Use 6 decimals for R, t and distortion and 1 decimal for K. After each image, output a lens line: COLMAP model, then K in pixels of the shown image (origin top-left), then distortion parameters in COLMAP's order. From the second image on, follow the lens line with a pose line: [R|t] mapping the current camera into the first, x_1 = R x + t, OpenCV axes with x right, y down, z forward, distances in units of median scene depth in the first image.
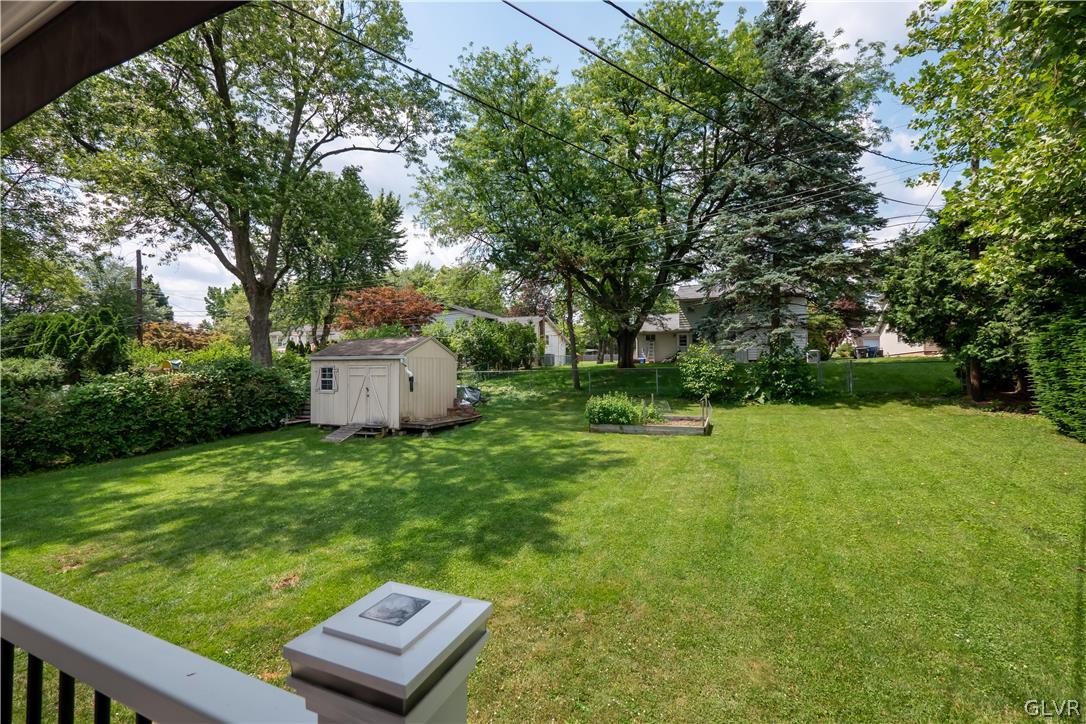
lens RADIAL K [[462.2, 0, 537.2], [0, 462.2, 354.8], [0, 0, 1]] dist [-0.002571, 0.000190]
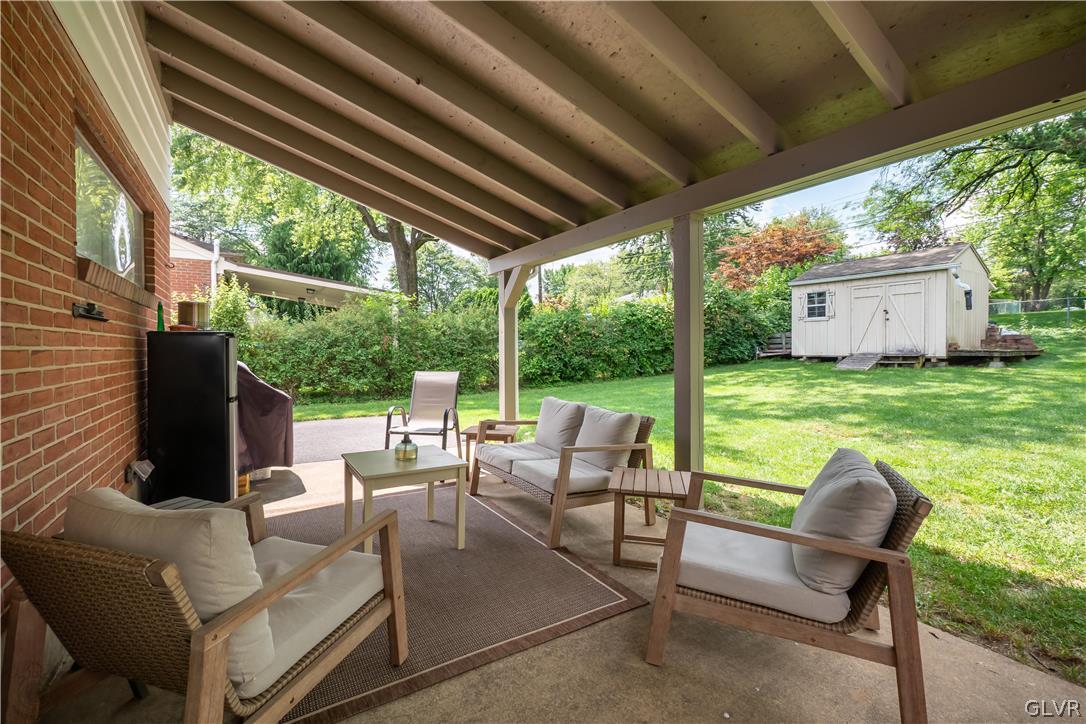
lens RADIAL K [[462.2, 0, 537.2], [0, 462.2, 354.8], [0, 0, 1]] dist [-0.002571, 0.000190]
pose [[0.830124, 0.006299, -0.557543, -0.254515], [0.024808, 0.998529, 0.048218, 0.057858], [0.557027, -0.053858, 0.828746, -0.028162]]
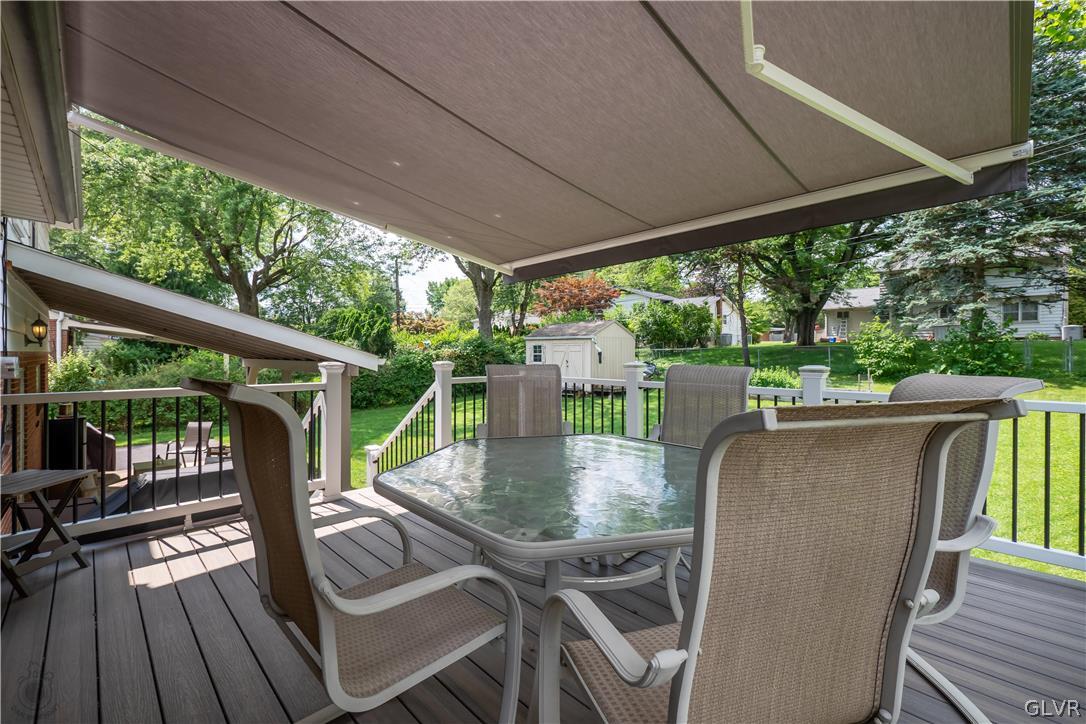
lens RADIAL K [[462.2, 0, 537.2], [0, 462.2, 354.8], [0, 0, 1]] dist [-0.002571, 0.000190]
pose [[0.929856, 0.005812, -0.367877, 0.023105], [0.009464, 0.999167, 0.039706, 0.001253], [0.367801, -0.040402, 0.929026, -0.153759]]
